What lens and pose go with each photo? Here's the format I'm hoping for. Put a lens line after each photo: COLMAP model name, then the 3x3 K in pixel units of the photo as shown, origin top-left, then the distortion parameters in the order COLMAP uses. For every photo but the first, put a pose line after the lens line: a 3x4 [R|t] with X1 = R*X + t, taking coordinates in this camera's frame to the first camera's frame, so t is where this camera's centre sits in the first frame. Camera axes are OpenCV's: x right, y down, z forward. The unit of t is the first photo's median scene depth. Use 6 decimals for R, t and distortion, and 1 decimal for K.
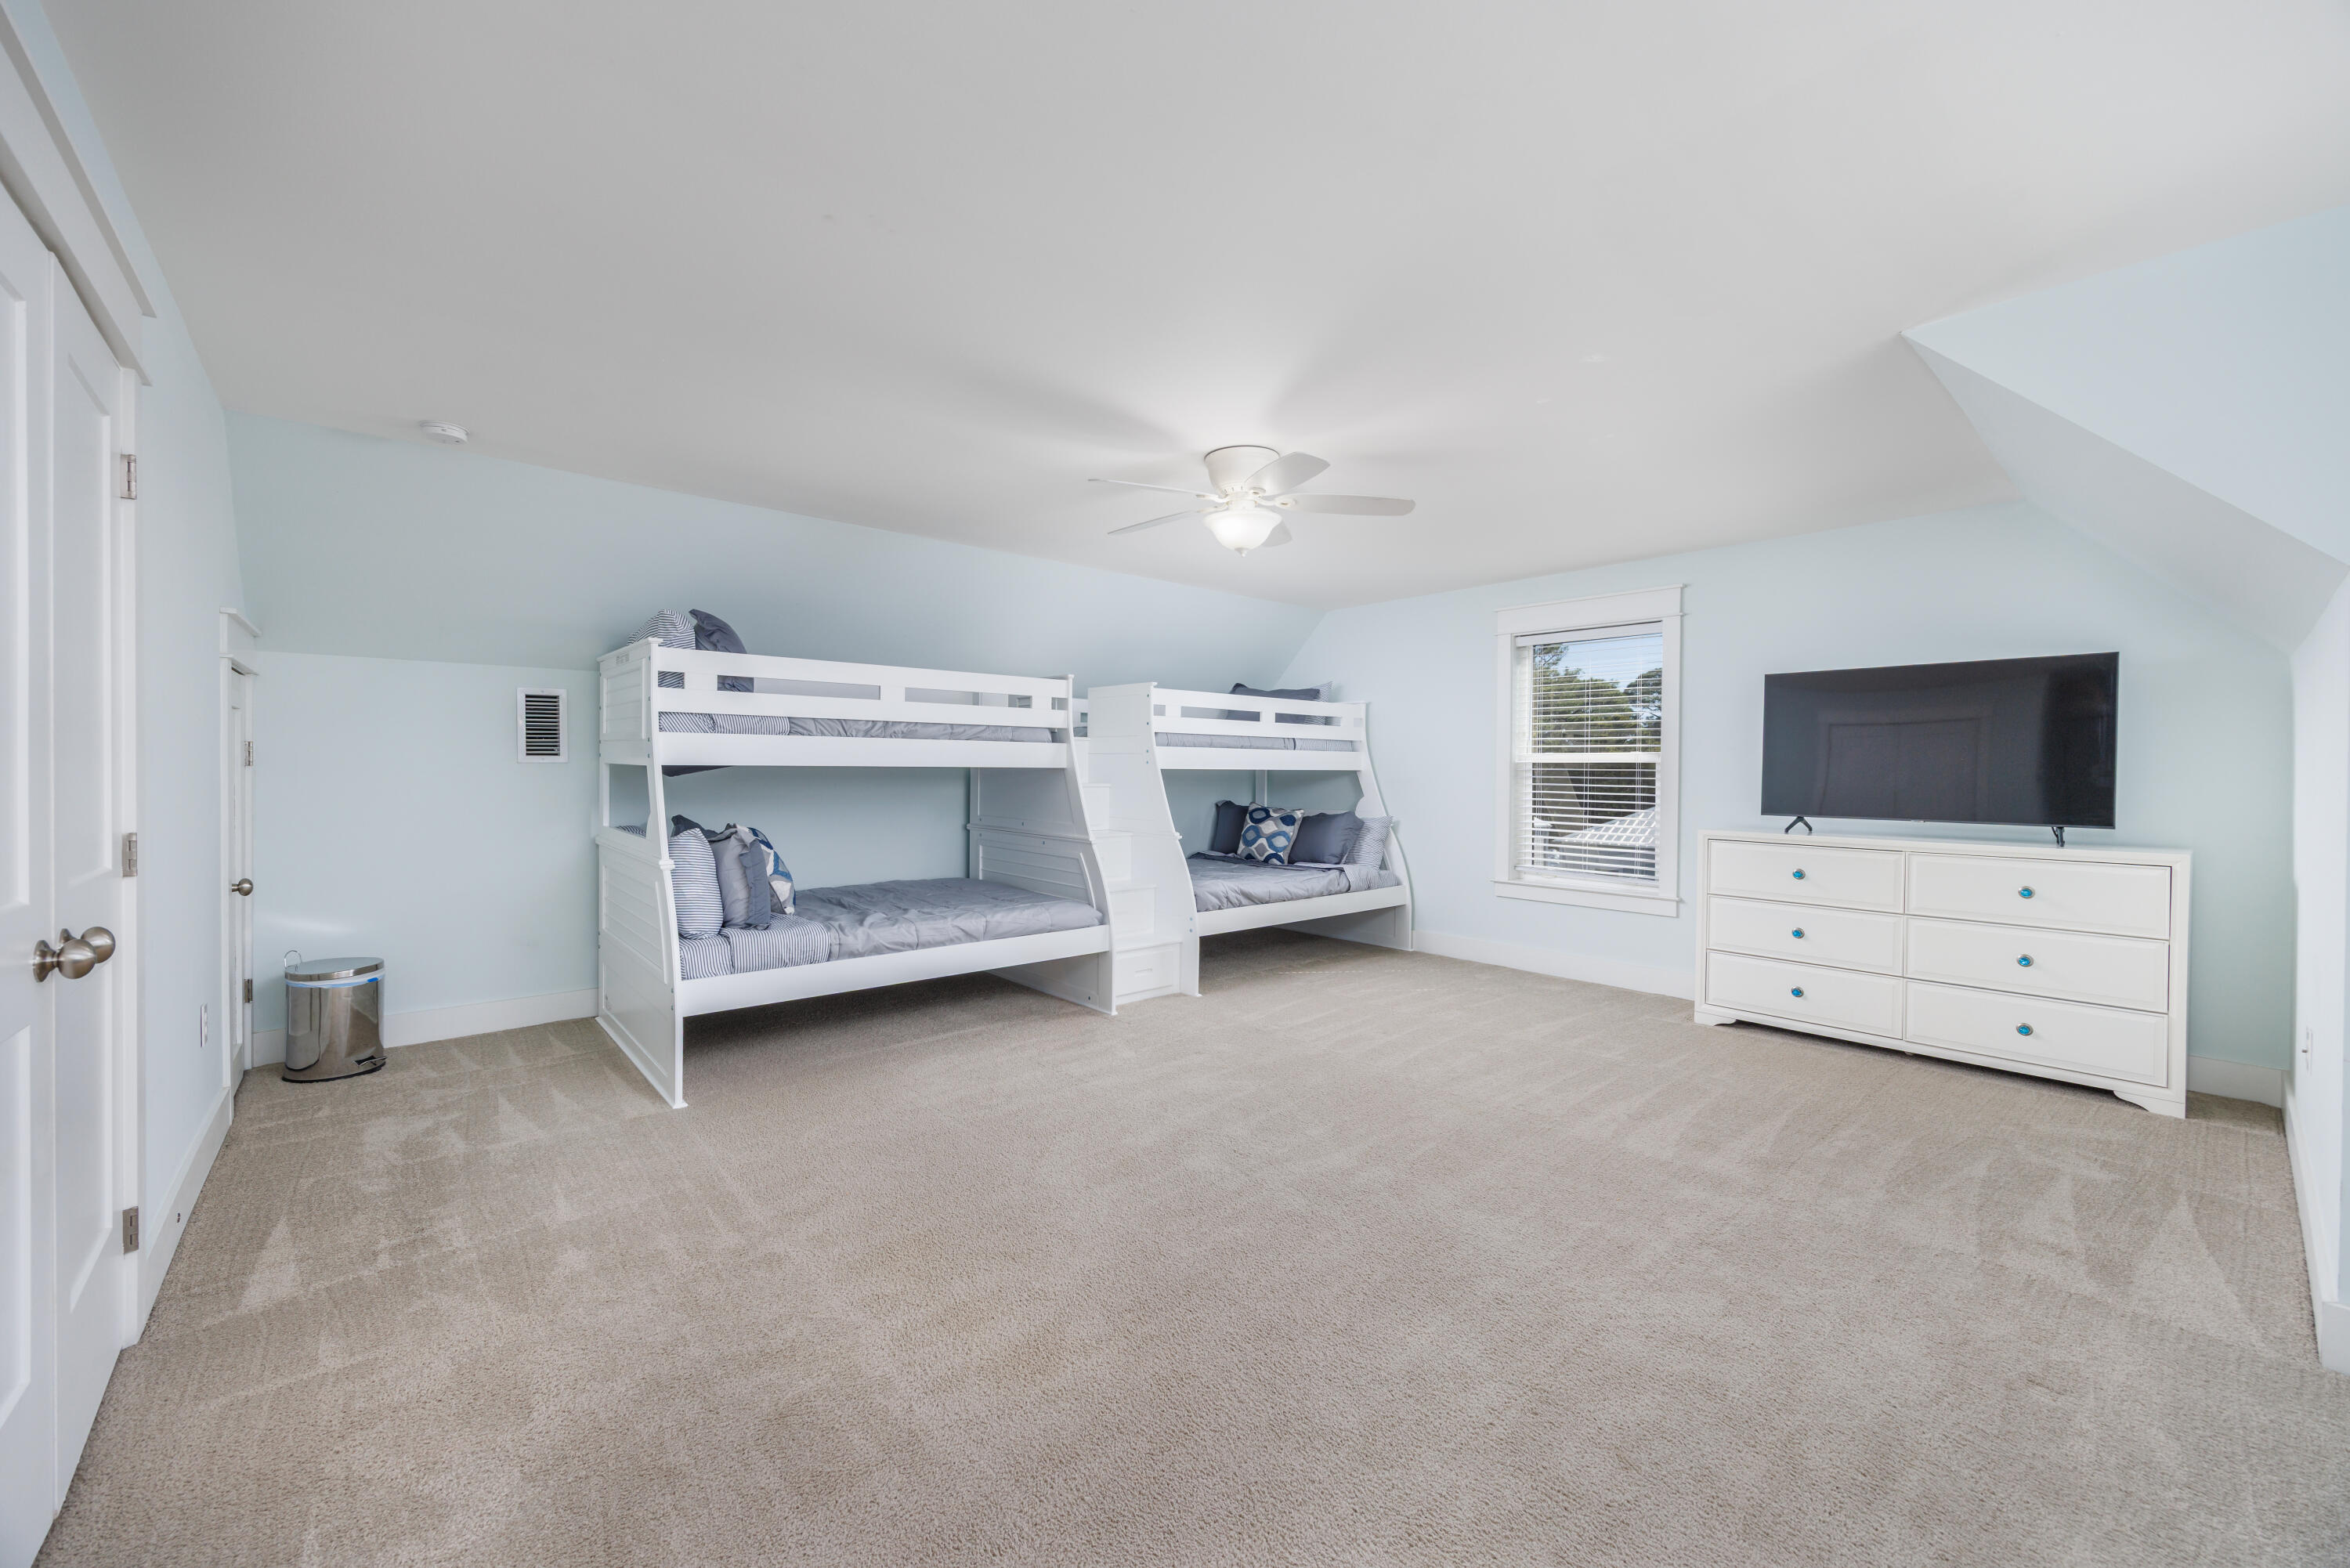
lens RADIAL K [[912.4, 0, 1195.8], [0, 912.4, 777.0], [0, 0, 1]] dist [-0.000471, 0.000049]
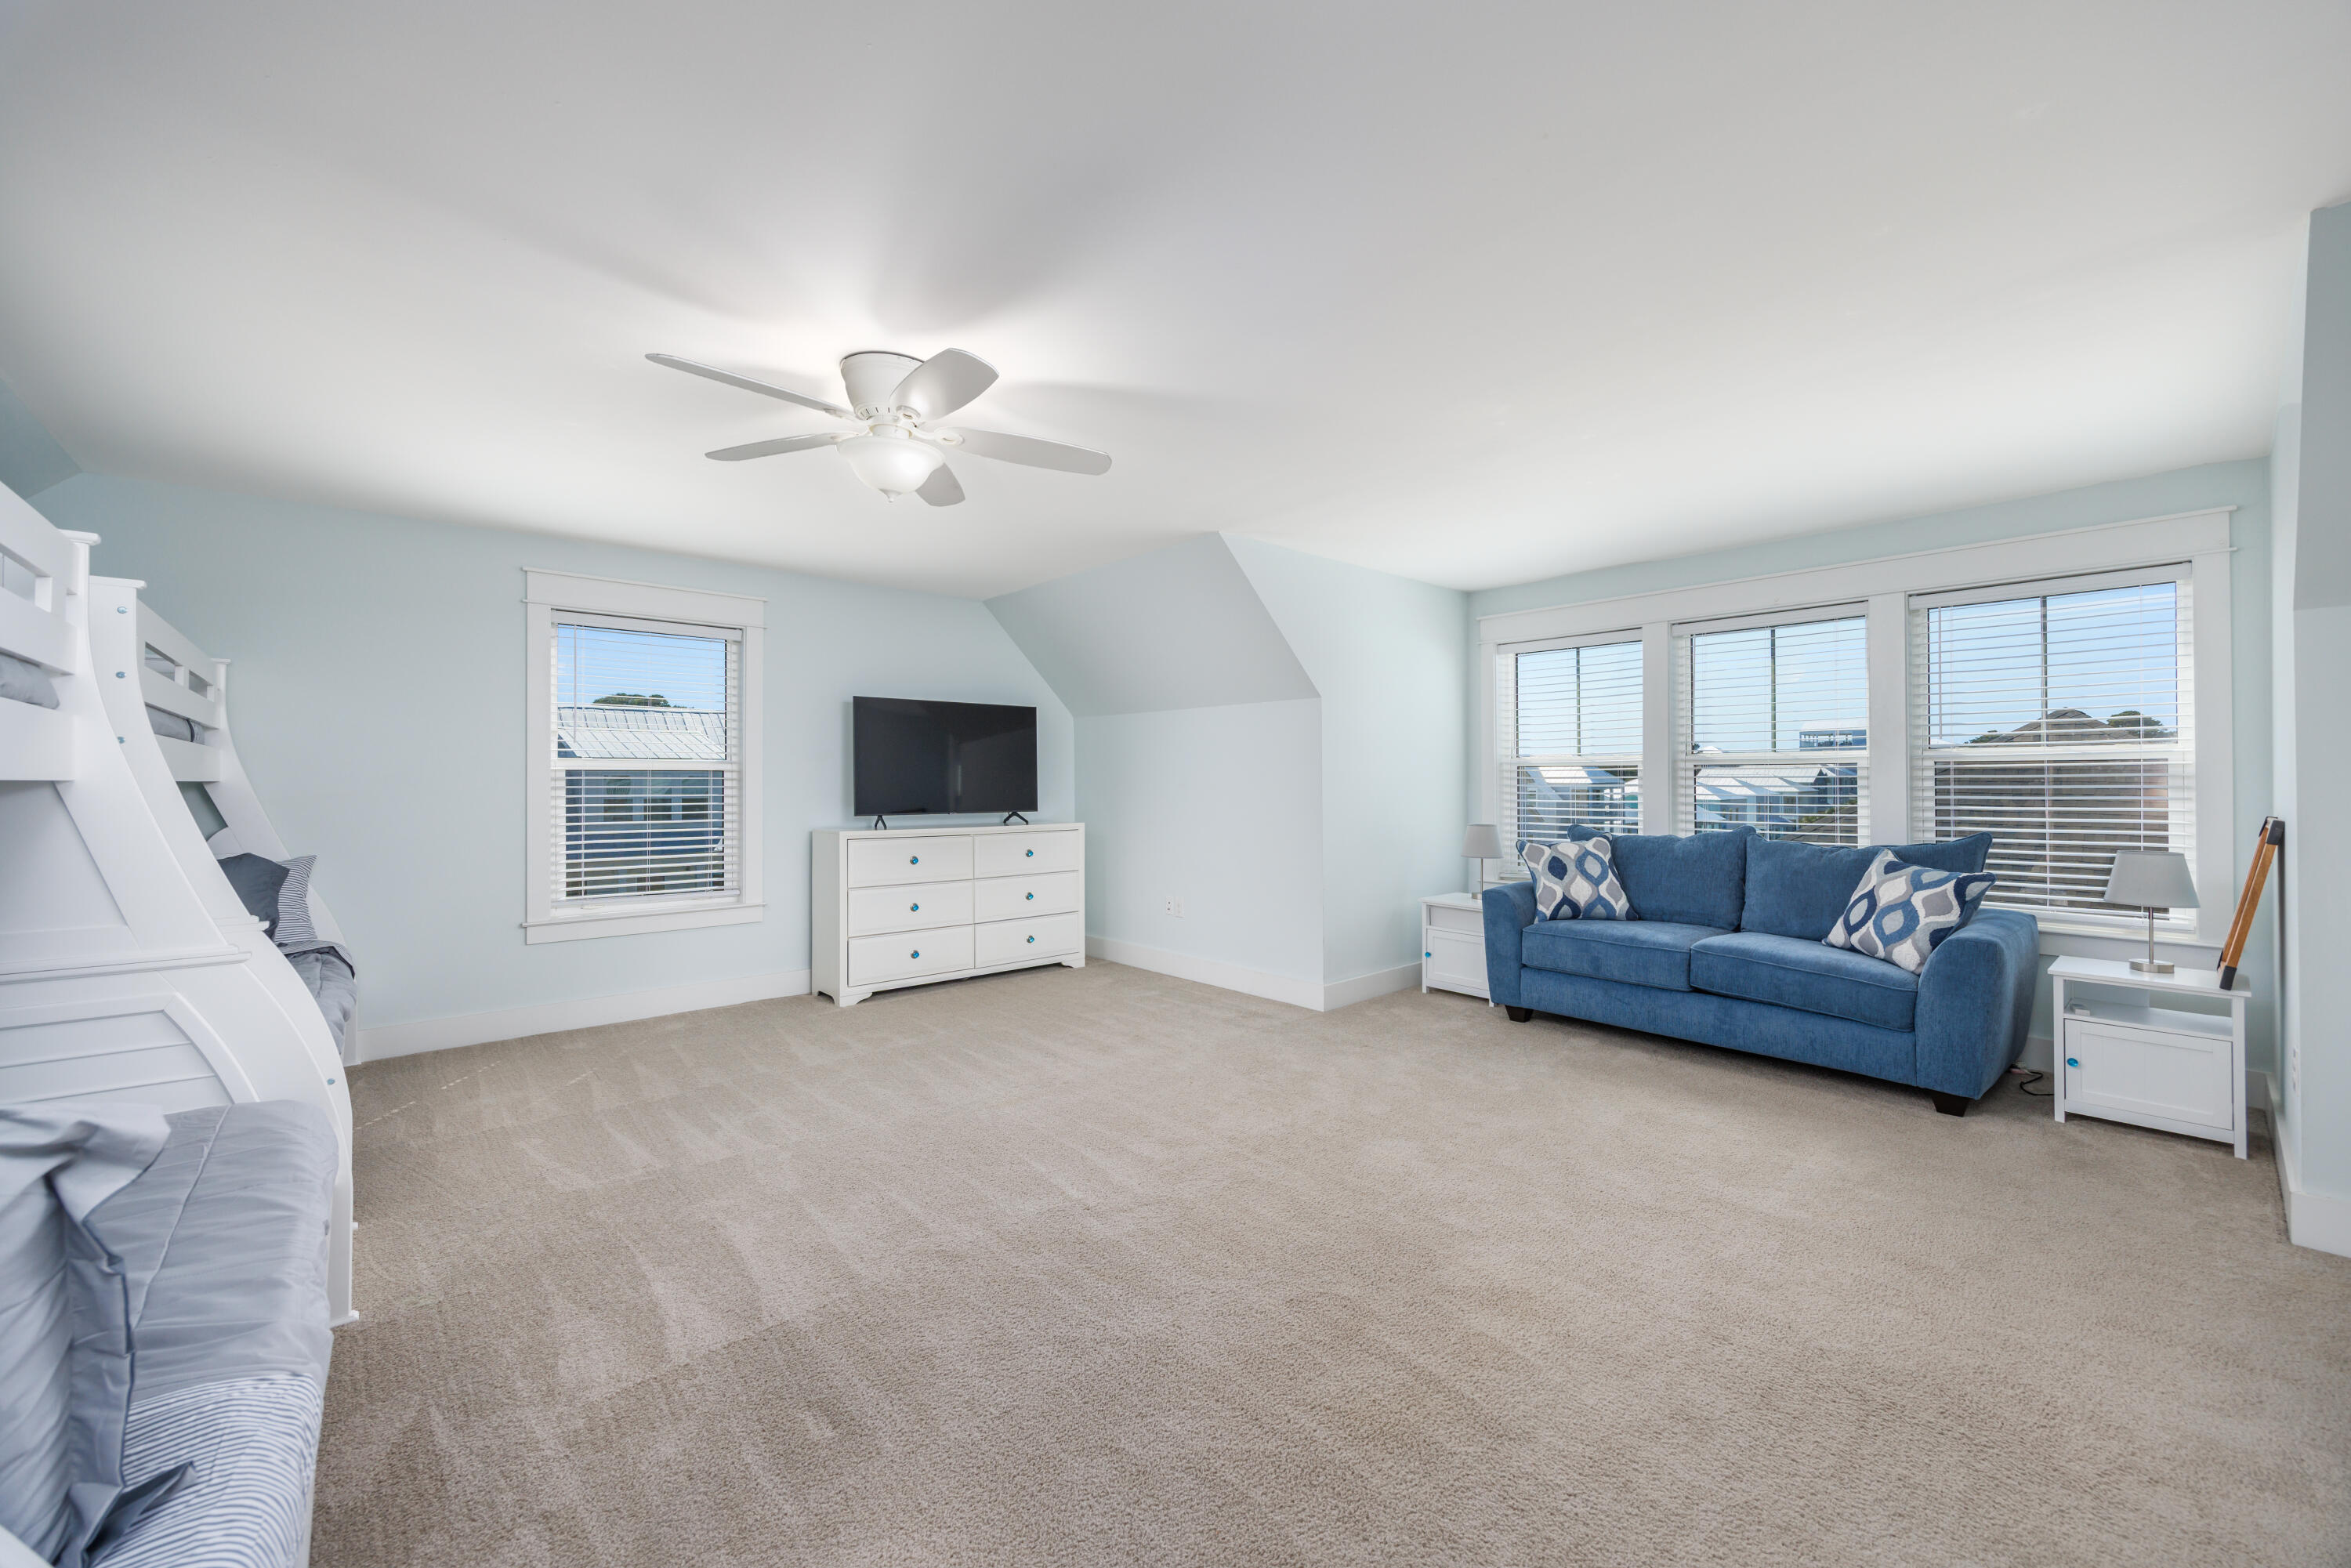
lens RADIAL K [[912.8, 0, 1182.6], [0, 912.8, 777.7], [0, 0, 1]] dist [-0.000471, 0.000049]
pose [[0.011713, -0.008088, 0.999899, -0.619239], [0.008201, 0.999934, 0.007993, -0.015383], [-0.999898, 0.008106, 0.011779, 0.645488]]
